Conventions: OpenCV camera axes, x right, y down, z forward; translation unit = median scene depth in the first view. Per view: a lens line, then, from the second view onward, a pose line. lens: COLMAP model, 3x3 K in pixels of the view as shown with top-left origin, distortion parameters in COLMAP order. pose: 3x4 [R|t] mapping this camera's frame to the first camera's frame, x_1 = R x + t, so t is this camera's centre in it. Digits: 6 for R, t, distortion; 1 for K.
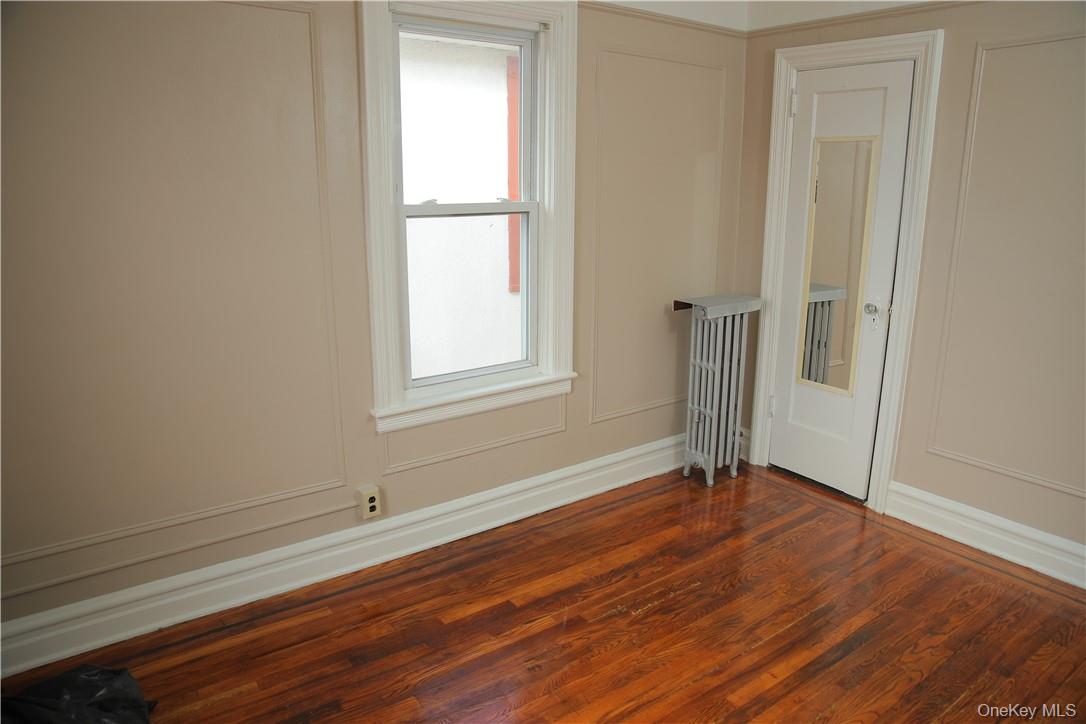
lens RADIAL K [[734.7, 0, 543.0], [0, 734.7, 362.0], [0, 0, 1]] dist [-0.116050, 0.070283]
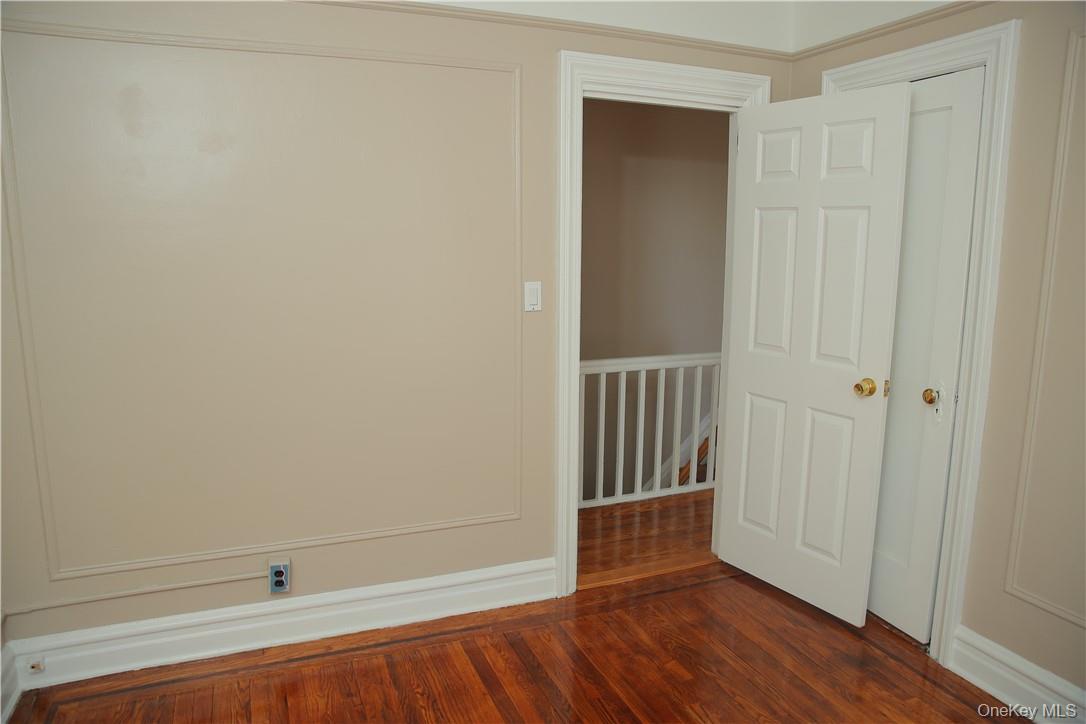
lens RADIAL K [[727.7, 0, 543.7], [0, 727.7, 349.9], [0, 0, 1]] dist [-0.117364, 0.065846]
pose [[0.967904, 0.053548, -0.245548, 0.236123], [-0.072673, 0.994932, -0.069491, -0.041186], [0.240583, 0.085105, 0.966890, 0.169564]]
